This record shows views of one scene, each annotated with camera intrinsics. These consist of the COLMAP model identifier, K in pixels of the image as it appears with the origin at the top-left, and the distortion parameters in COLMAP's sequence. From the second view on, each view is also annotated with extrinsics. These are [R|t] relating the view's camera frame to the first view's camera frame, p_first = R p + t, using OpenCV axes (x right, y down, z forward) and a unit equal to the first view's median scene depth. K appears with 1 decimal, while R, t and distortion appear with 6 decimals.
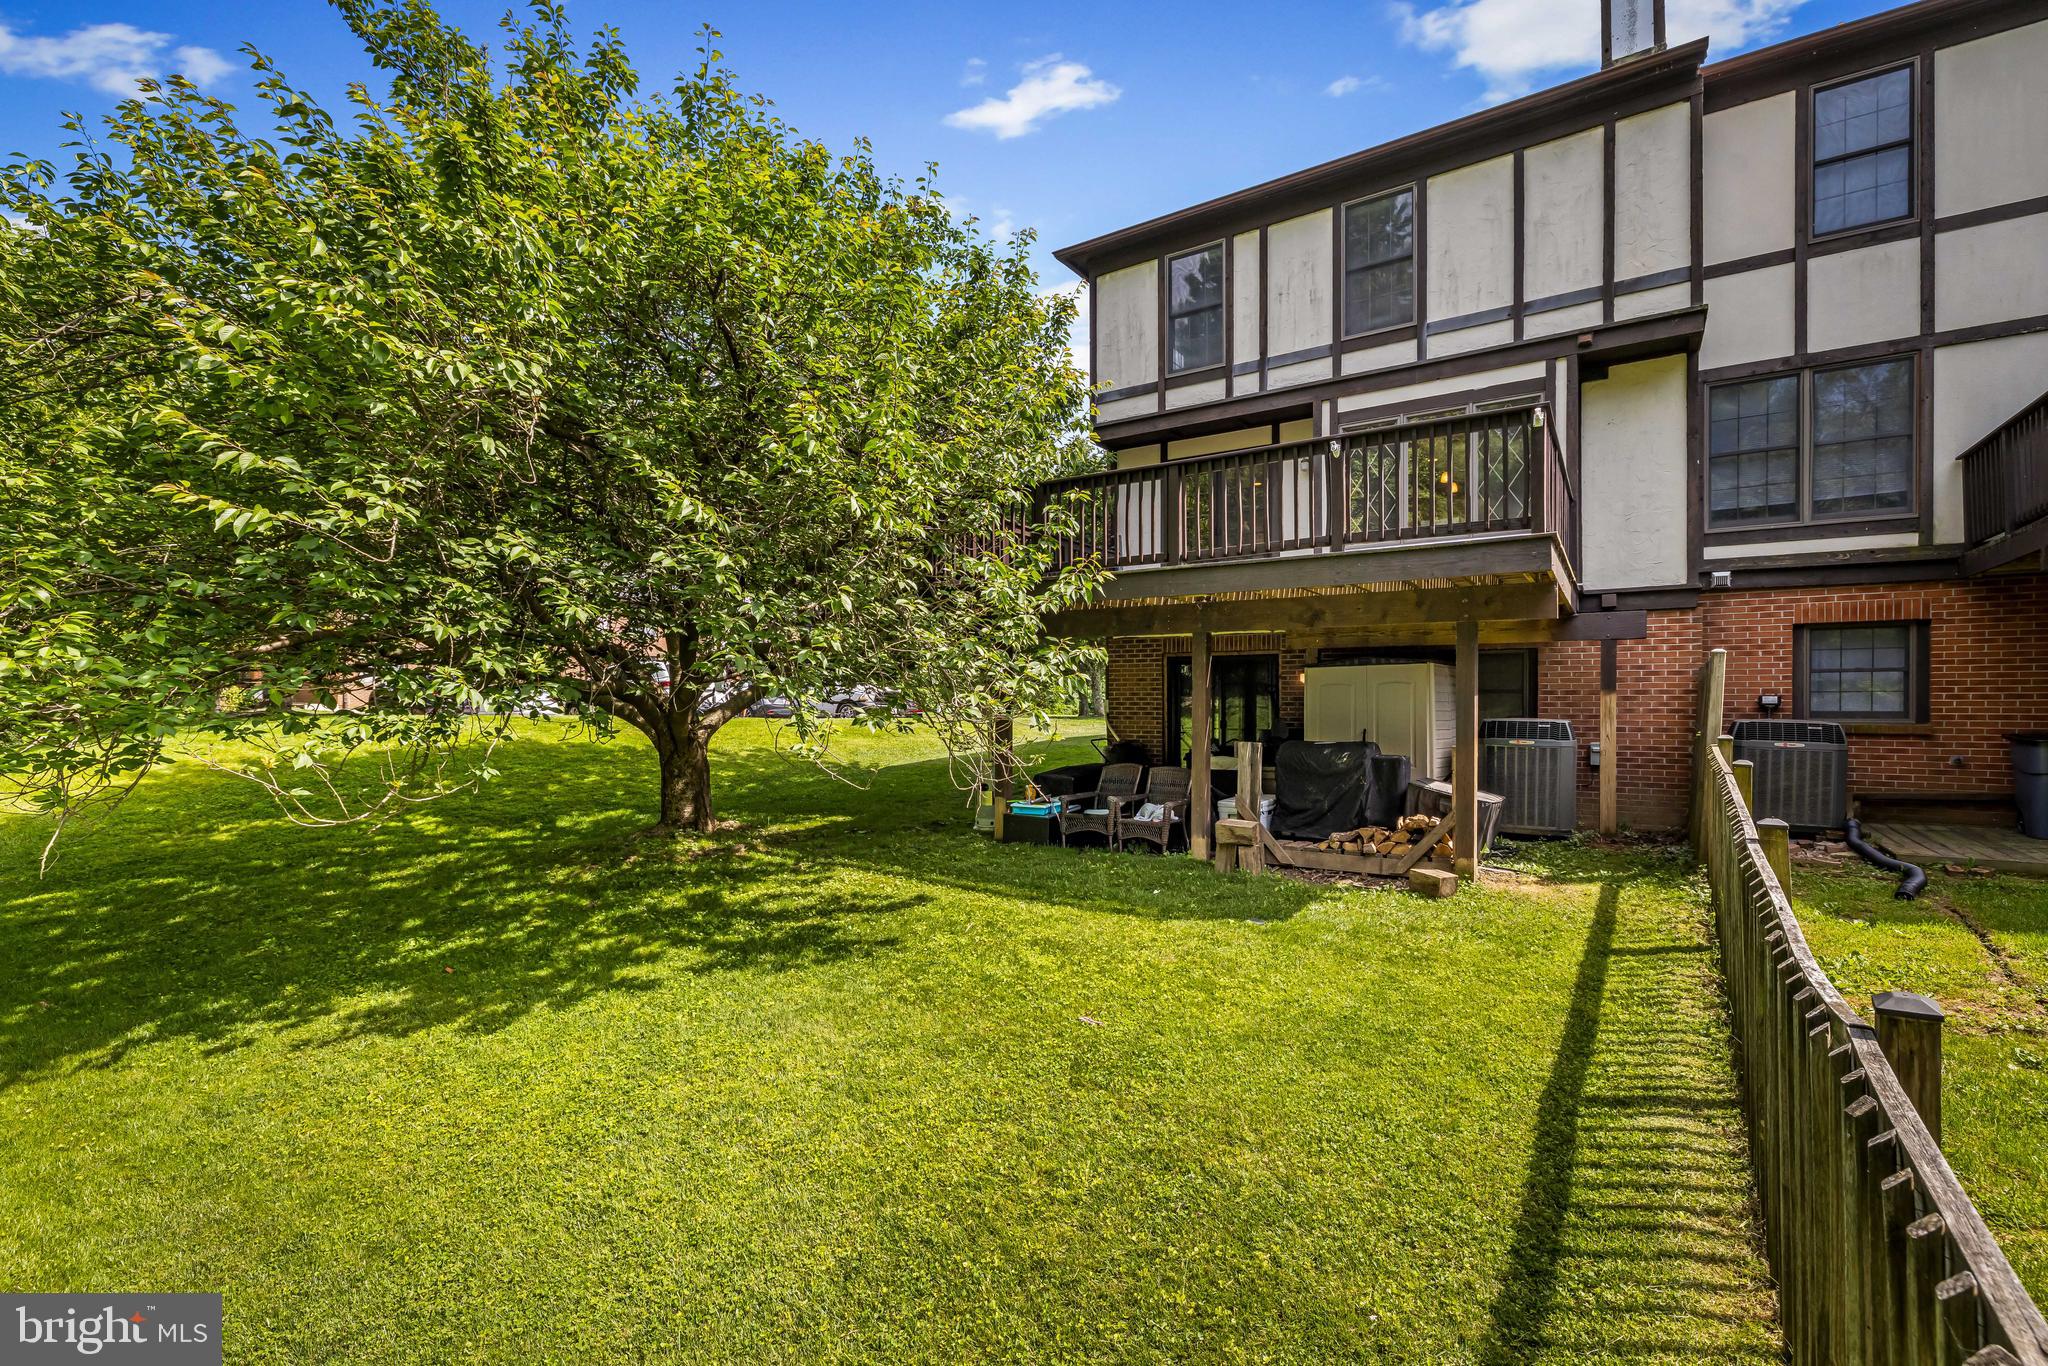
lens RADIAL K [[914.3, 0, 1021.7], [0, 914.3, 700.8], [0, 0, 1]] dist [-0.004111, 0.001887]
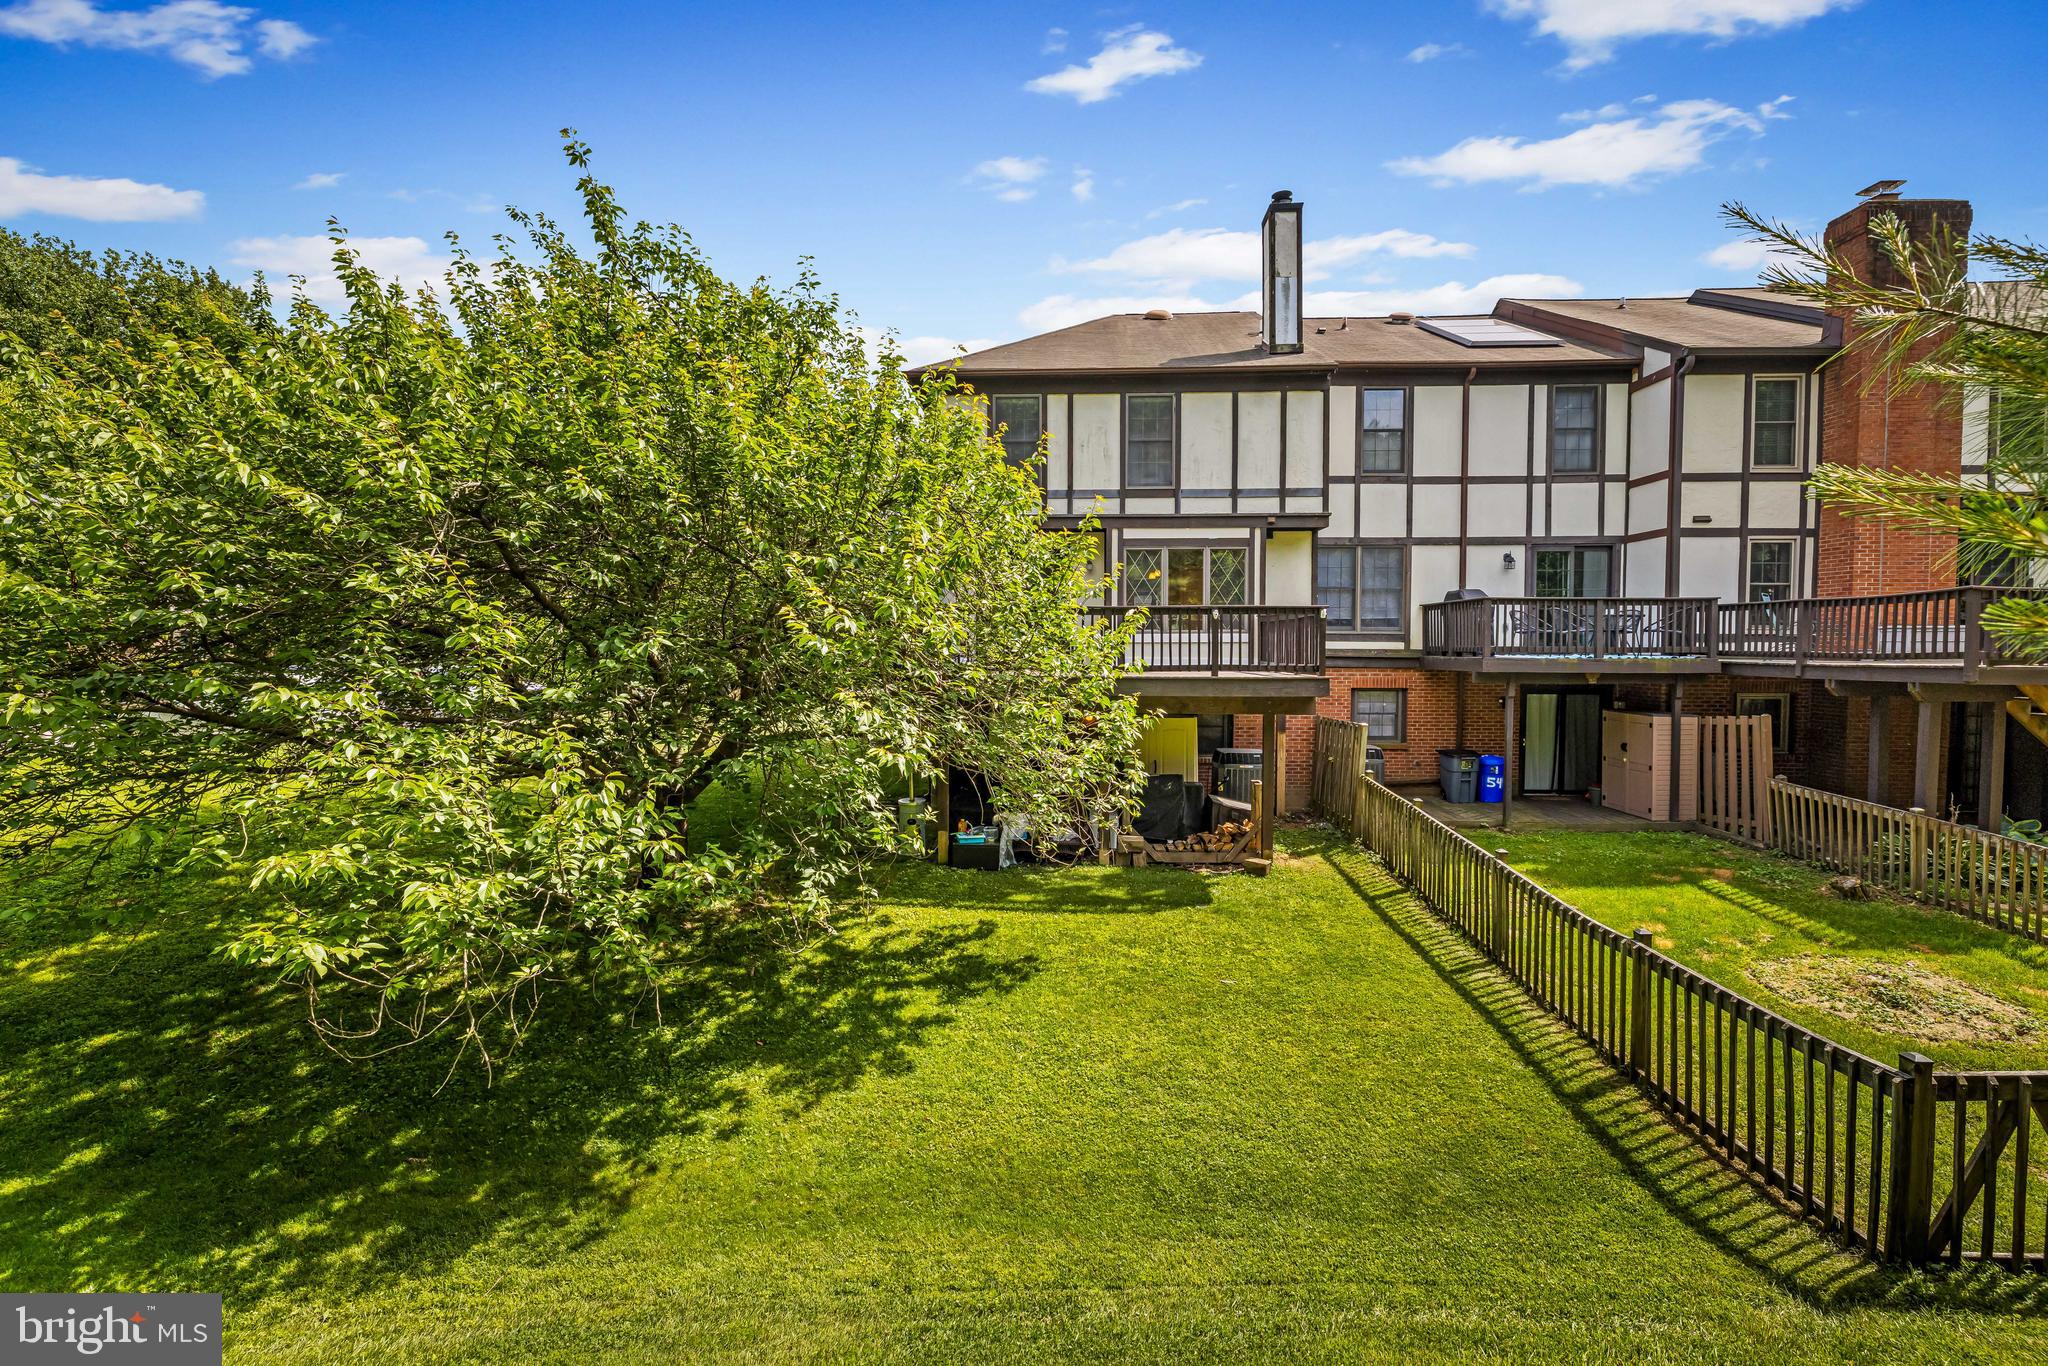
lens RADIAL K [[914.3, 0, 1018.0], [0, 914.3, 668.7], [0, 0, 1]] dist [-0.004111, 0.001887]
pose [[0.848905, -0.015201, 0.528327, -0.772410], [-0.001405, 0.999518, 0.031017, -0.209559], [-0.528544, -0.027073, 0.848474, -0.201720]]
